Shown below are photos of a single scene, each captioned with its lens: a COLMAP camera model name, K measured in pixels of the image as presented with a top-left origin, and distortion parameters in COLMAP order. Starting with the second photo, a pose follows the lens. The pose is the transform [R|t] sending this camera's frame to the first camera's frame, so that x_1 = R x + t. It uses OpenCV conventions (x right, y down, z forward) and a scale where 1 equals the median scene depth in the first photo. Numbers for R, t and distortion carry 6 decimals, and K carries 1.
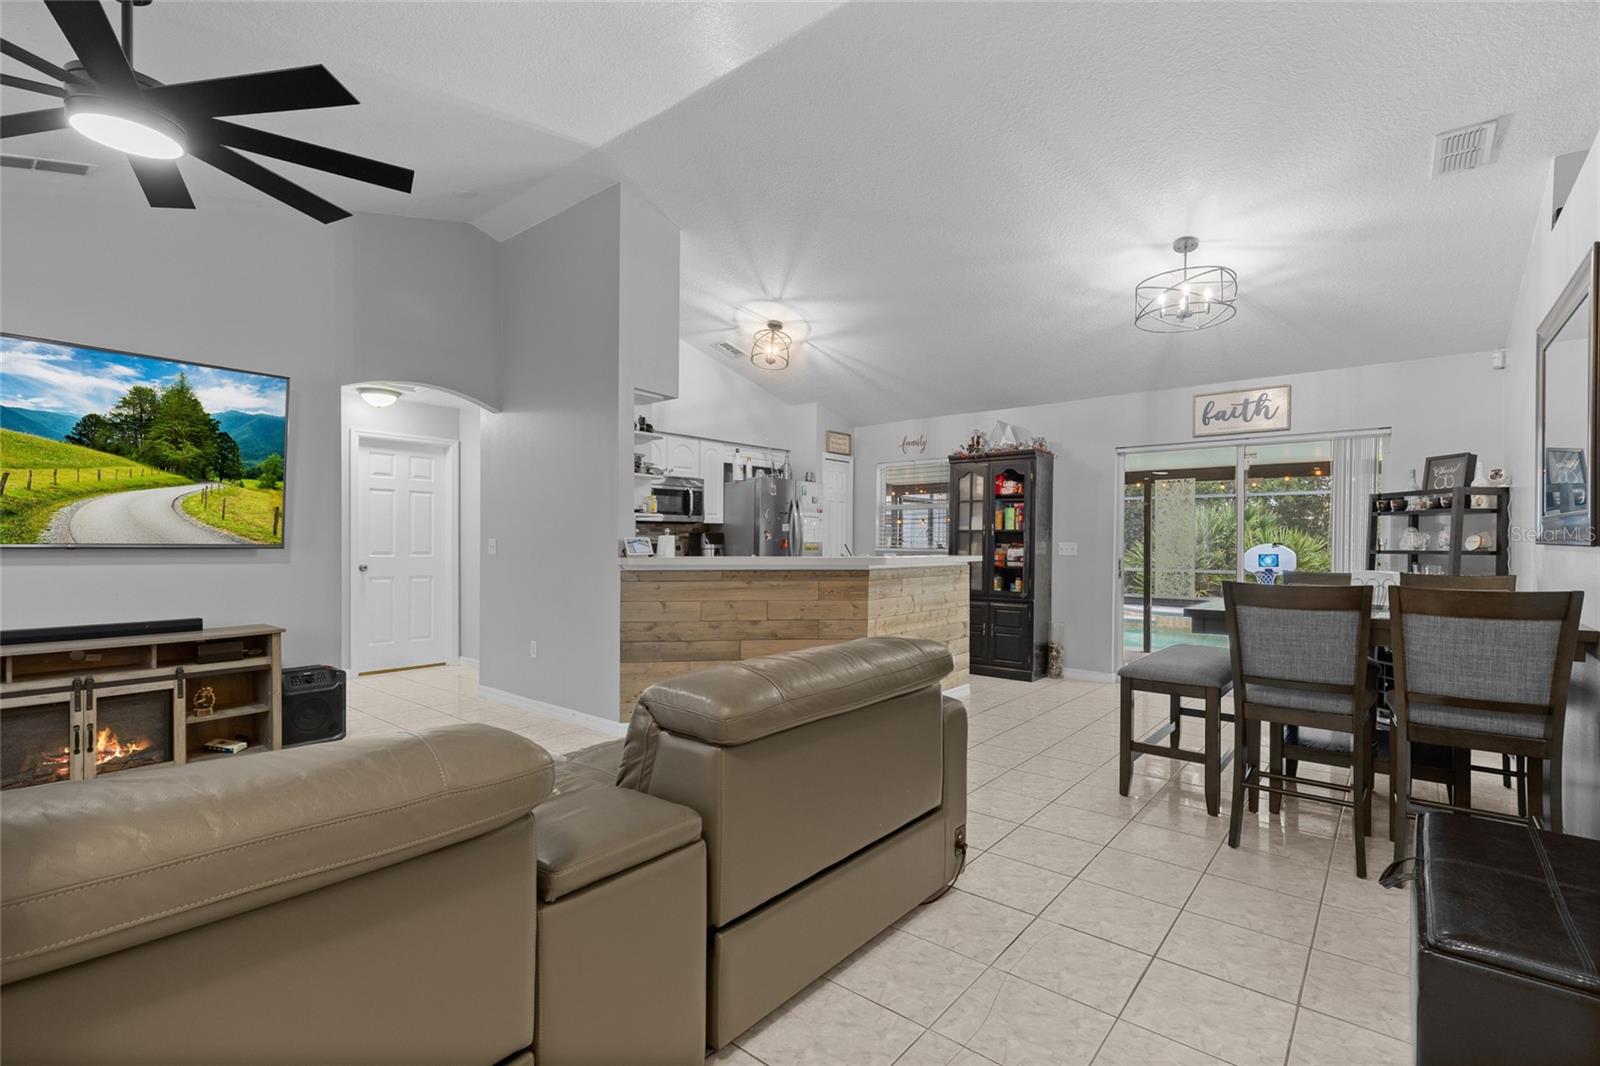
lens RADIAL K [[712.9, 0, 805.7], [0, 712.9, 545.4], [0, 0, 1]] dist [0.000519, 0.000360]
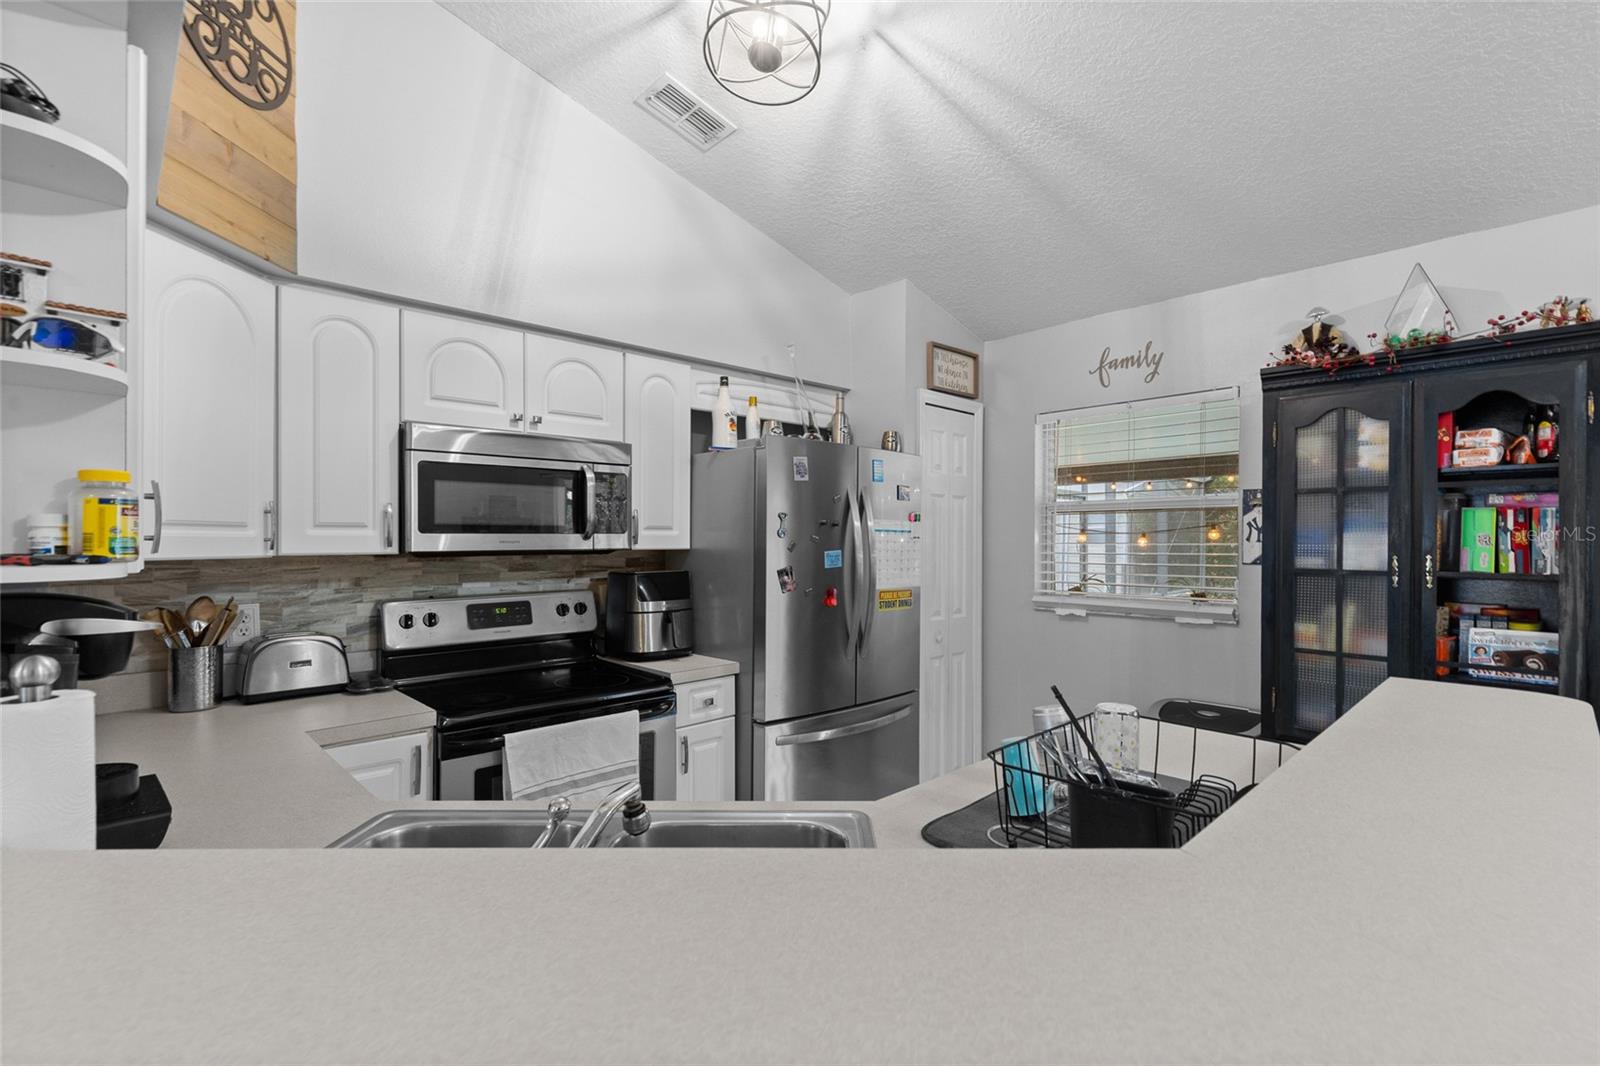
lens RADIAL K [[722.4, 0, 791.2], [0, 722.4, 541.5], [0, 0, 1]] dist [-0.002398, 0.000003]
pose [[0.992087, -0.002982, -0.125514, 0.000698], [0.002564, 0.999991, -0.003494, -0.035990], [0.125523, 0.003144, 0.992086, 0.613575]]
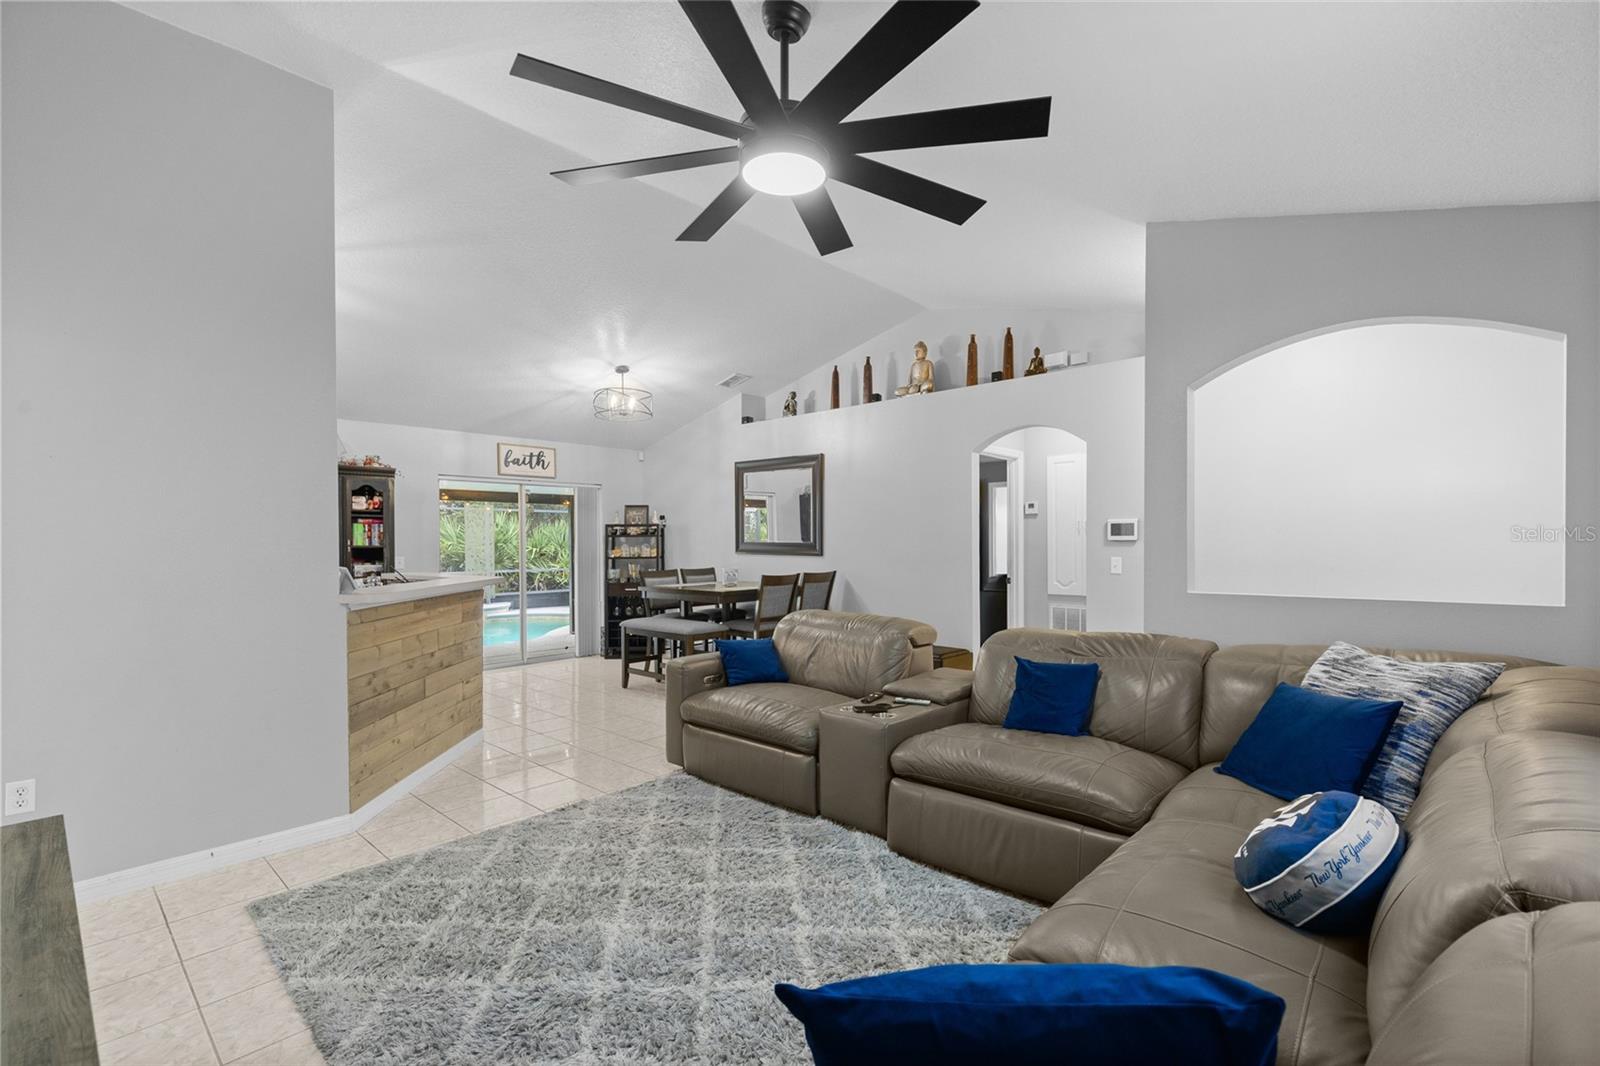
lens RADIAL K [[712.9, 0, 805.7], [0, 712.9, 545.4], [0, 0, 1]] dist [0.000519, 0.000360]
pose [[0.059878, -0.008051, 0.998173, -0.659293], [0.012380, 0.999897, 0.007322, -0.021890], [-0.998129, 0.011919, 0.059972, 0.324410]]
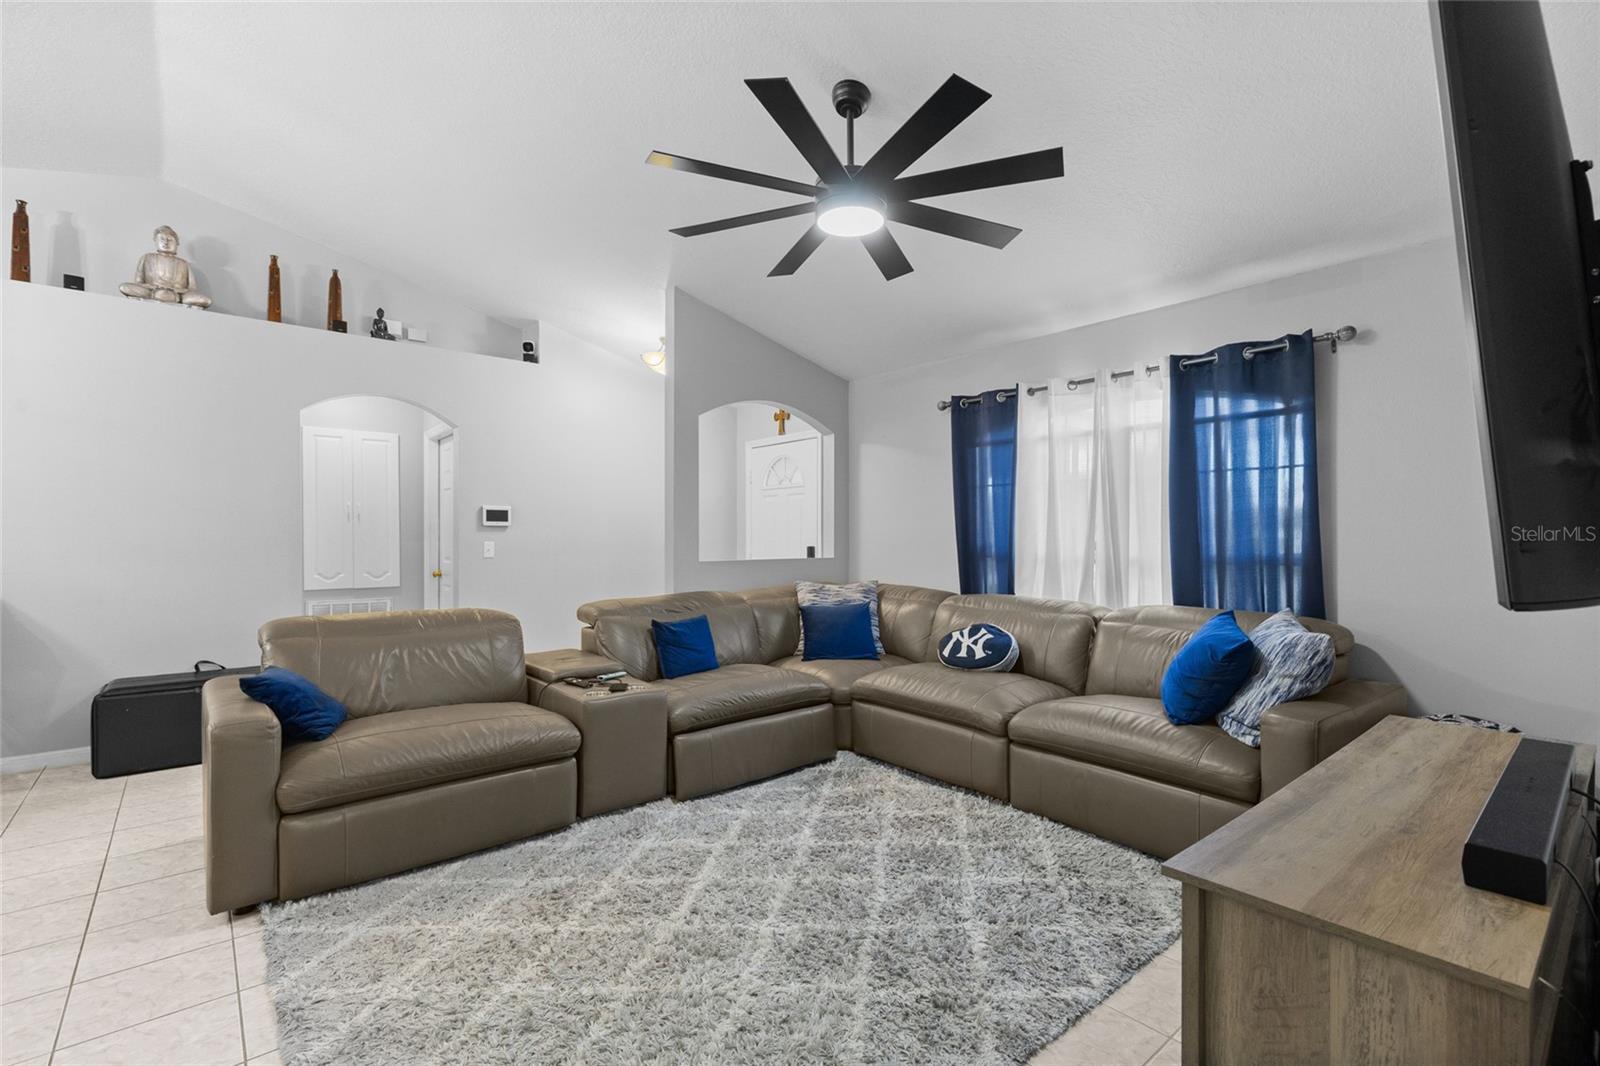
lens RADIAL K [[712.9, 0, 805.7], [0, 712.9, 545.4], [0, 0, 1]] dist [0.000519, 0.000360]
pose [[-0.982845, -0.008540, 0.184235, -0.377465], [-0.005833, 0.999867, 0.015230, -0.009723], [-0.184341, 0.013894, -0.982764, 0.768671]]
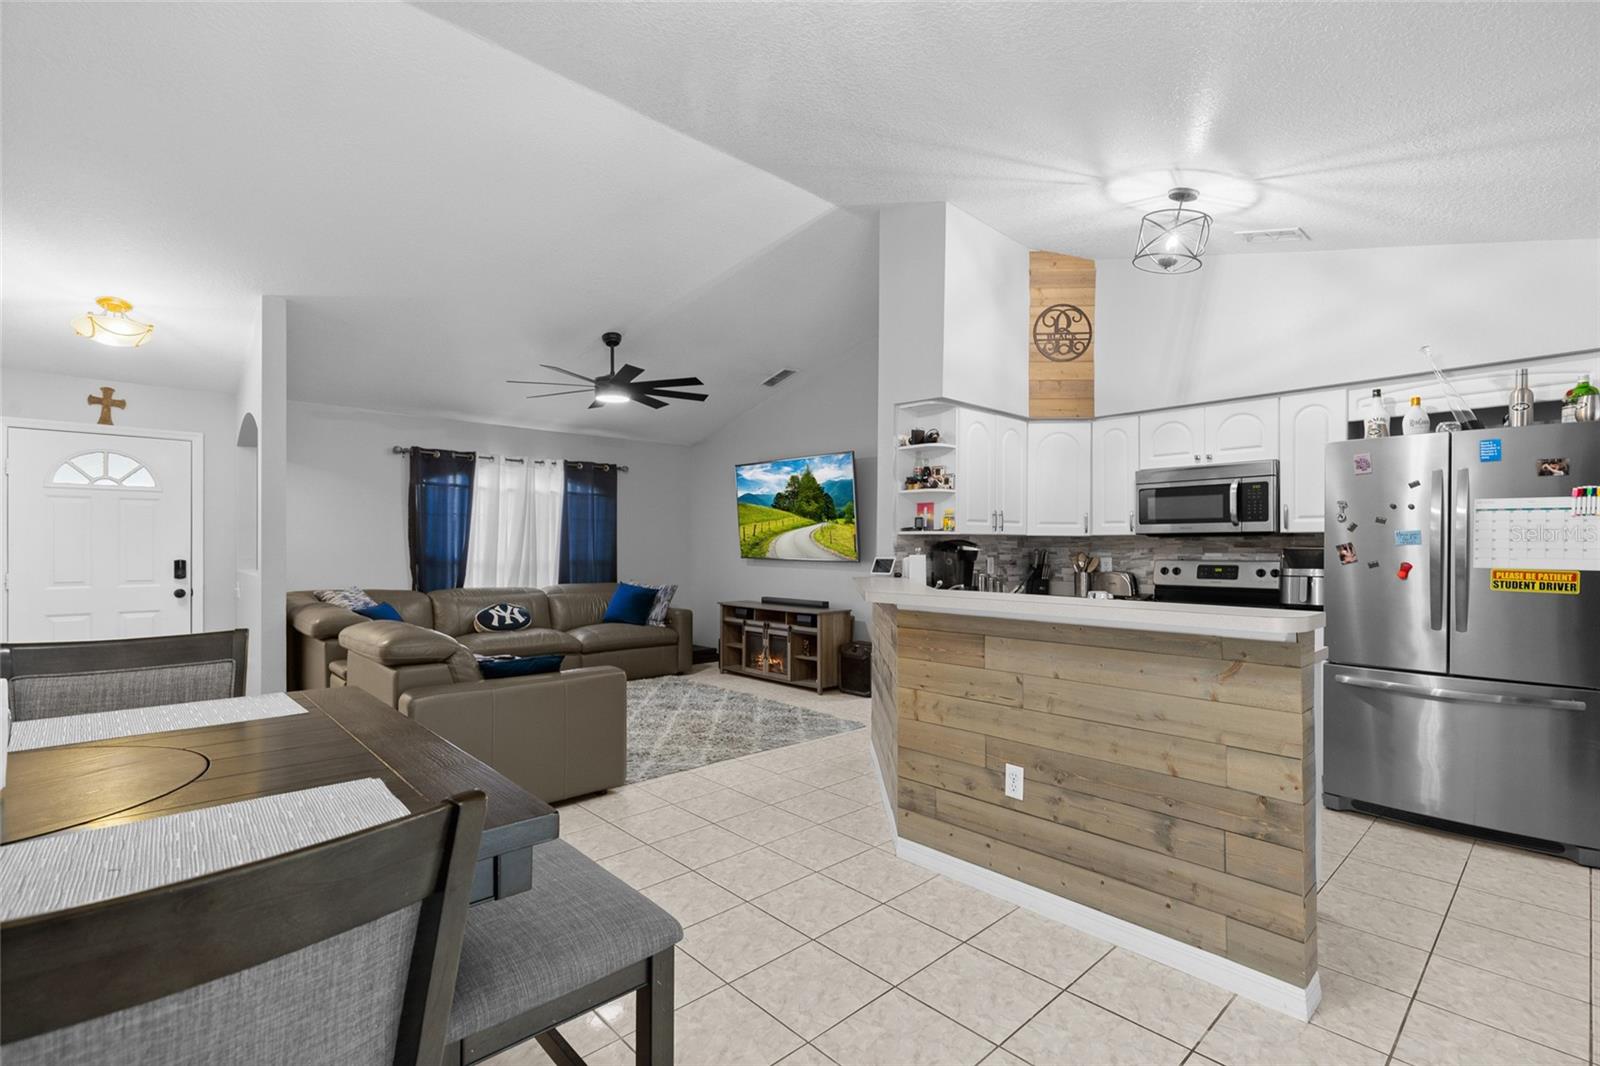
lens RADIAL K [[730.5, 0, 838.3], [0, 730.5, 541.1], [0, 0, 1]] dist [0.002165, 0.000392]
pose [[-0.106685, -0.011743, -0.994224, 0.529637], [-0.009485, 0.999897, -0.010793, -0.014440], [0.994248, 0.008278, -0.106785, 0.716682]]
